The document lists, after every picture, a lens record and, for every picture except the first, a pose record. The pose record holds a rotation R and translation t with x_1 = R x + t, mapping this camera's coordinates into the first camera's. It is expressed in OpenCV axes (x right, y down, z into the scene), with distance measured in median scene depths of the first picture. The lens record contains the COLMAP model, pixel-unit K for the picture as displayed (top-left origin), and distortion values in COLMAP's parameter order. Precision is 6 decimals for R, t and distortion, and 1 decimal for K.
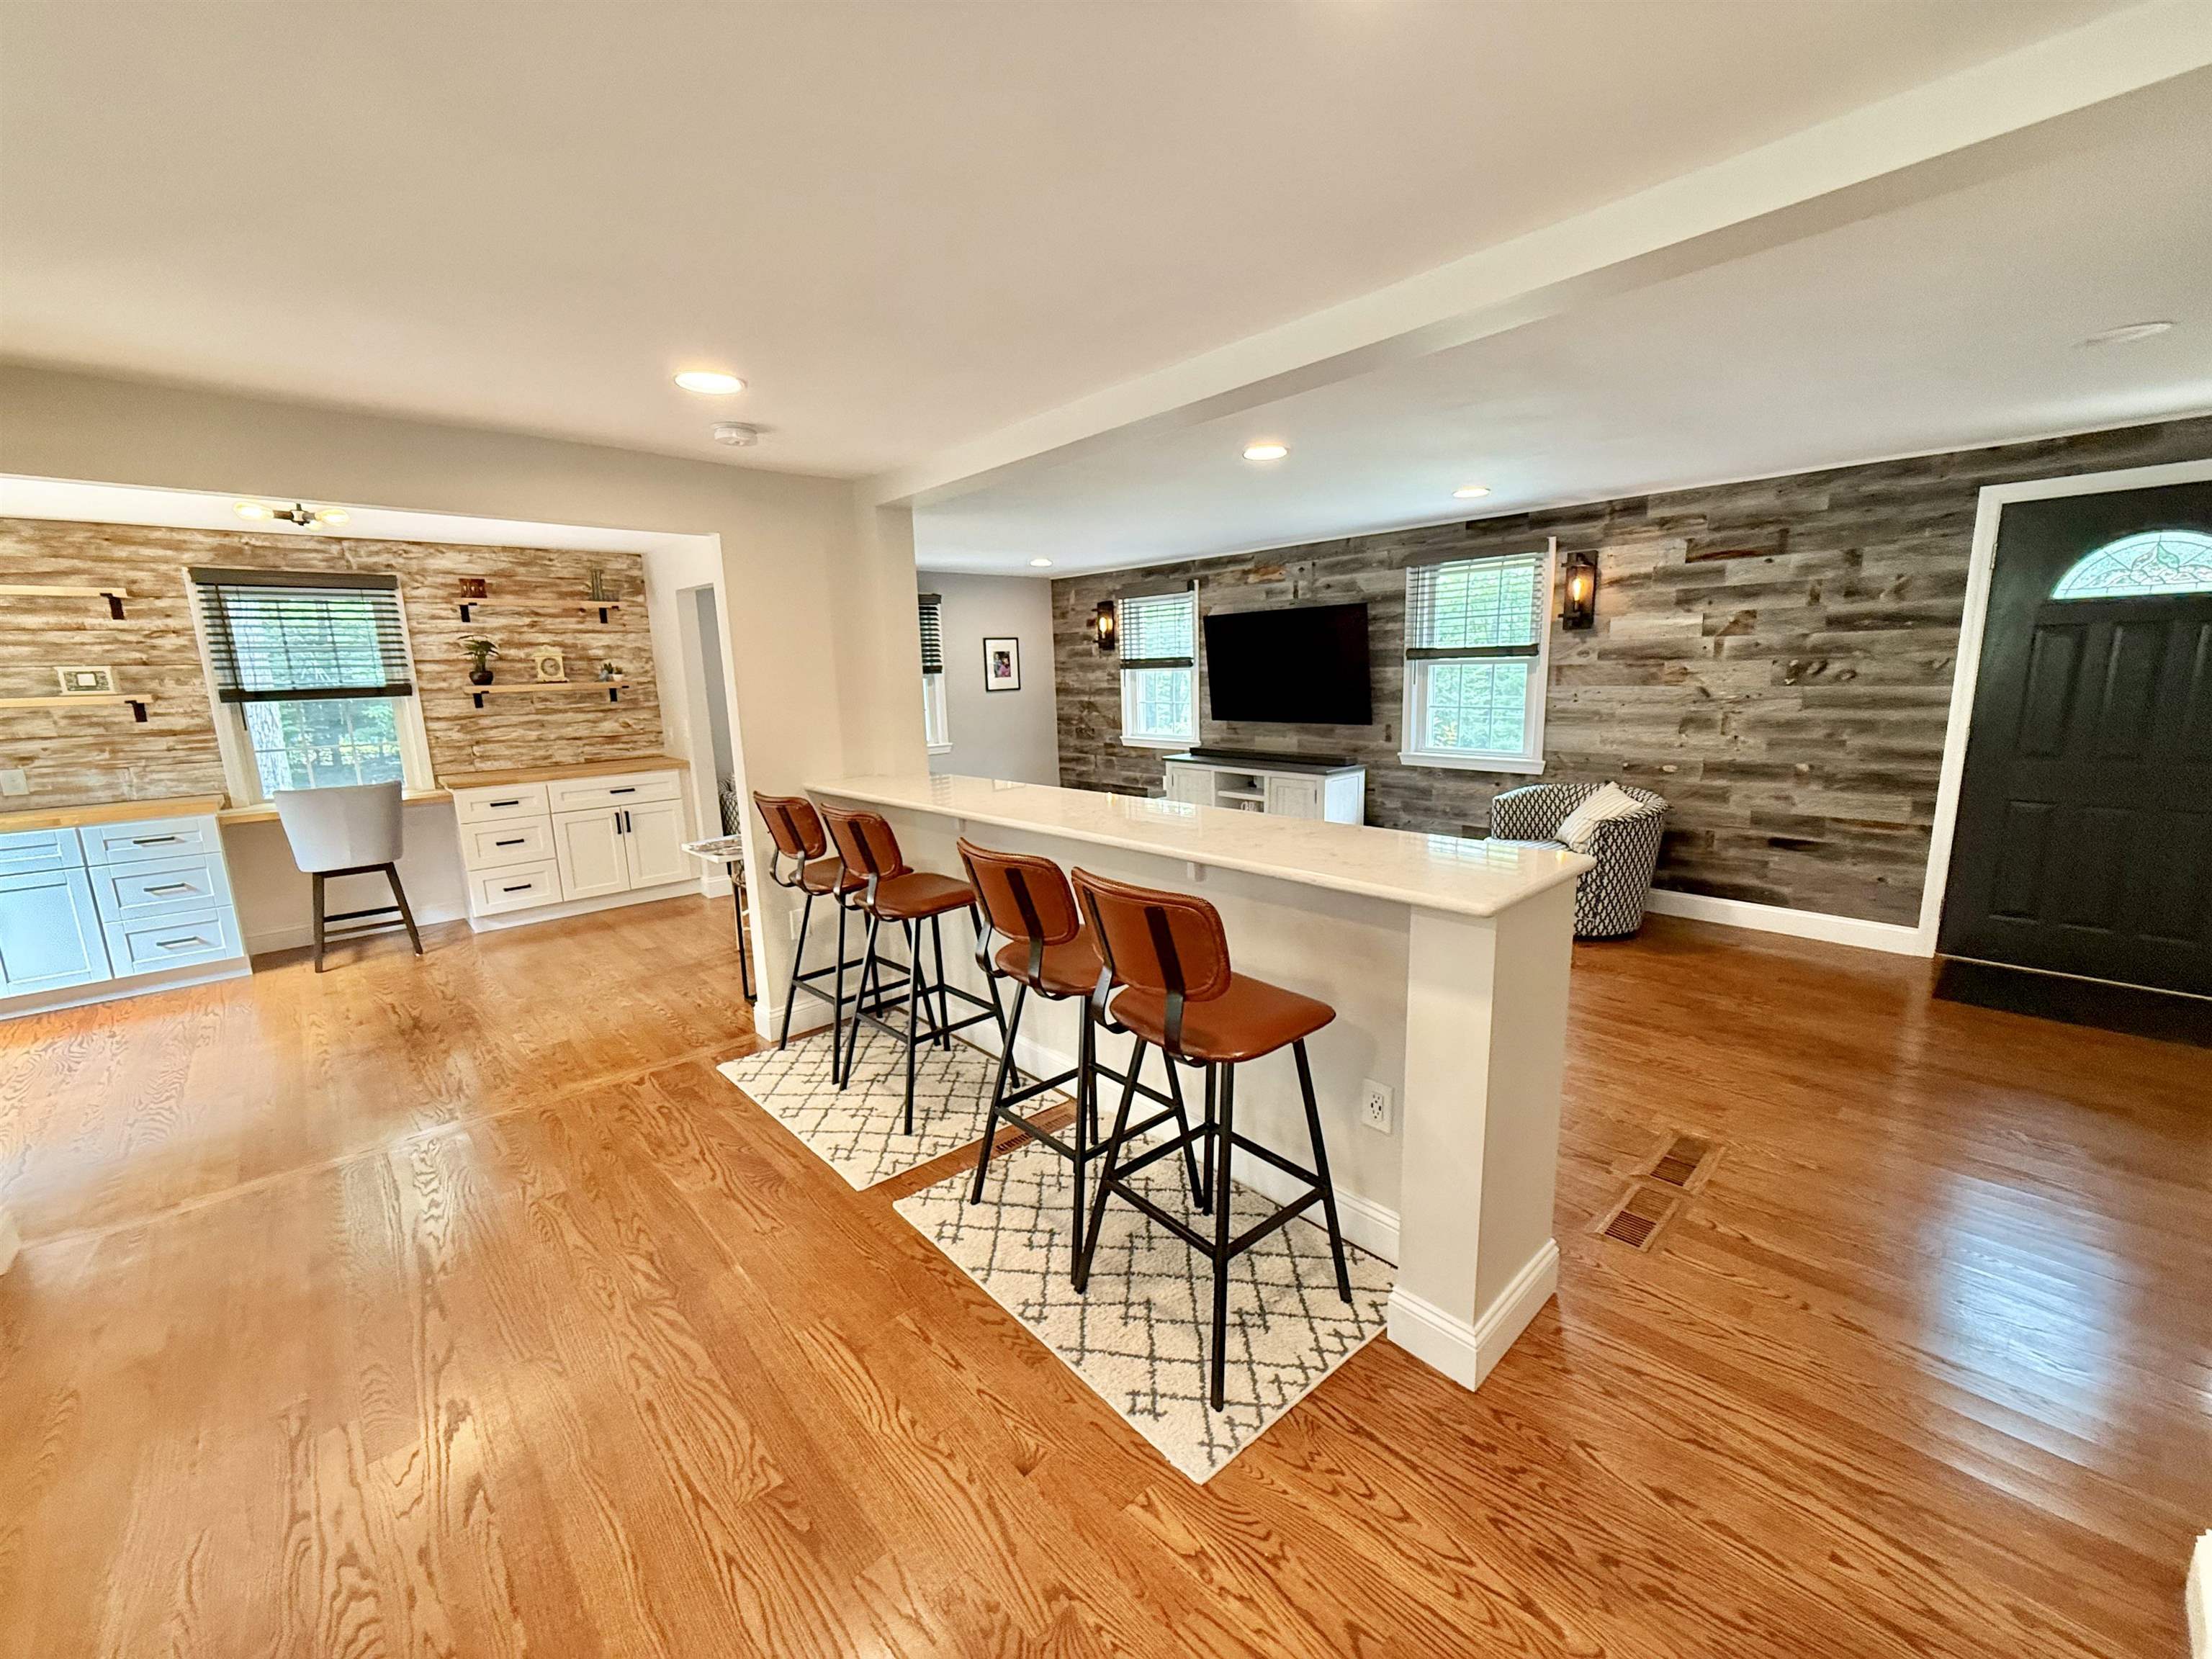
lens RADIAL K [[879.9, 0, 1108.6], [0, 879.9, 829.6], [0, 0, 1]] dist [0.007285, -0.000593]
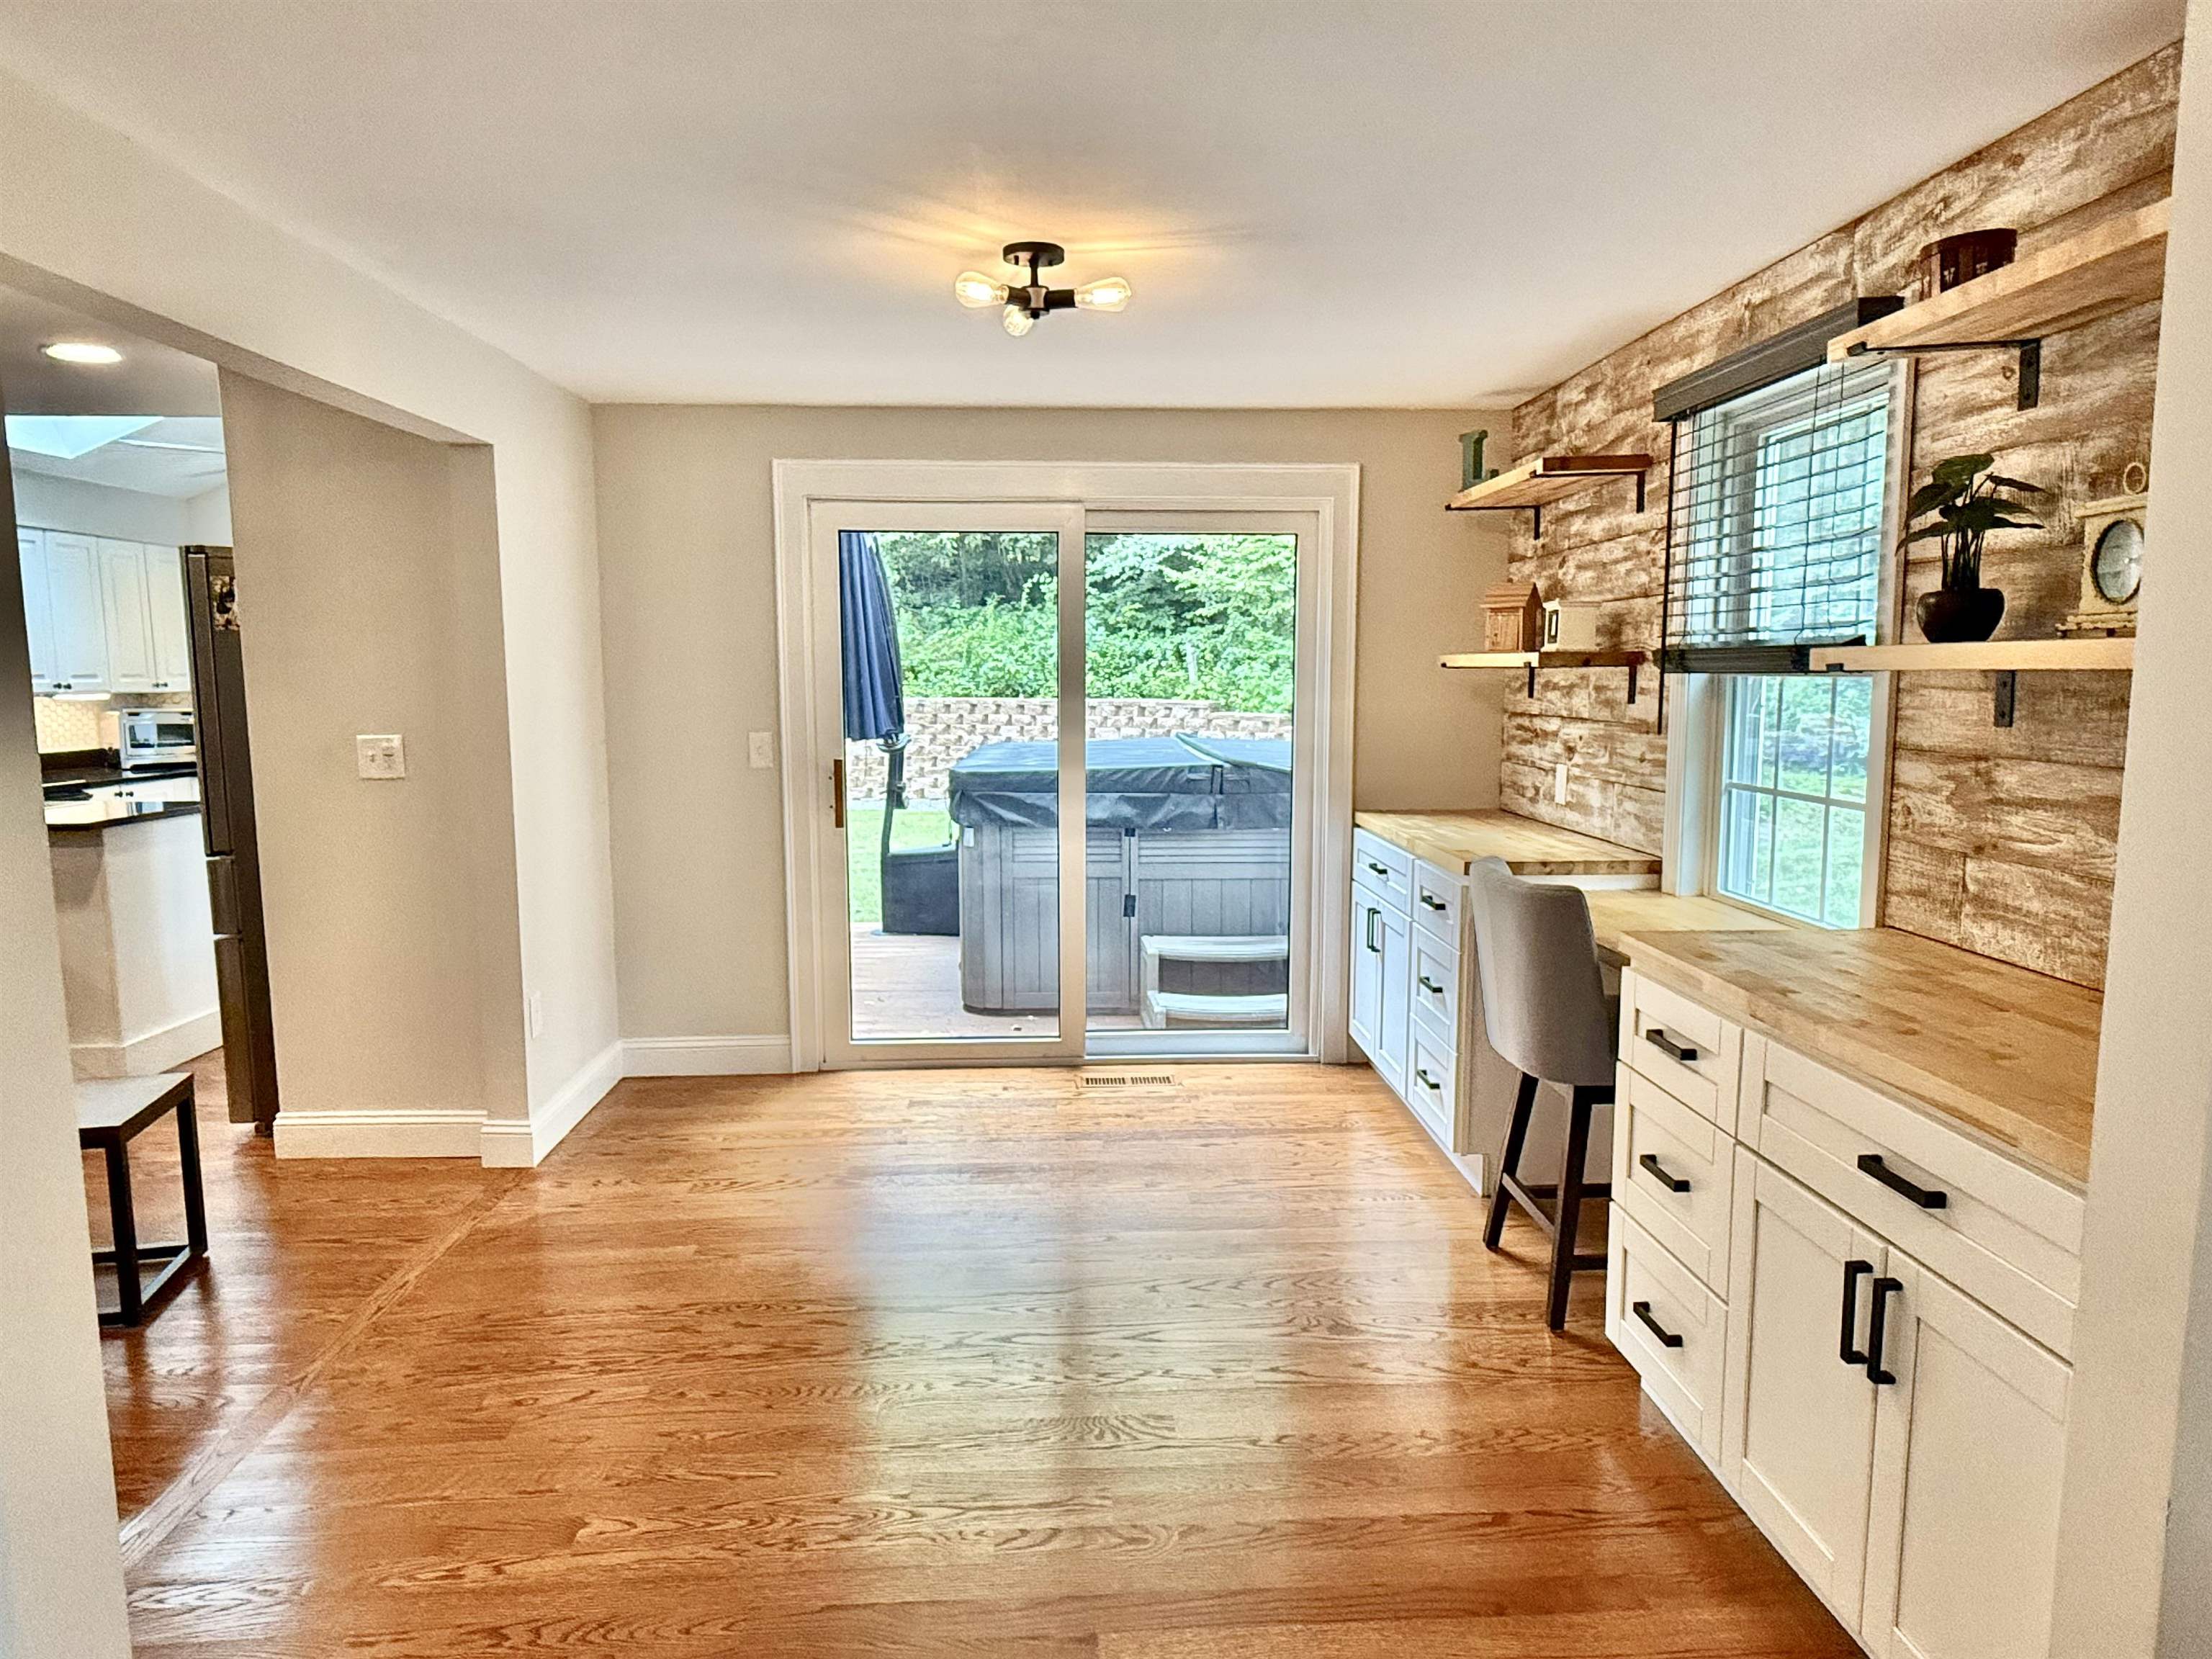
lens RADIAL K [[1356.7, 0, 1107.1], [0, 1356.7, 832.5], [0, 0, 1]] dist [0.002162, 0.000315]
pose [[-0.636370, 0.121967, -0.761681, -0.178765], [-0.118029, 0.960398, 0.252398, -0.147417], [0.762301, 0.250519, -0.596773, 0.861953]]
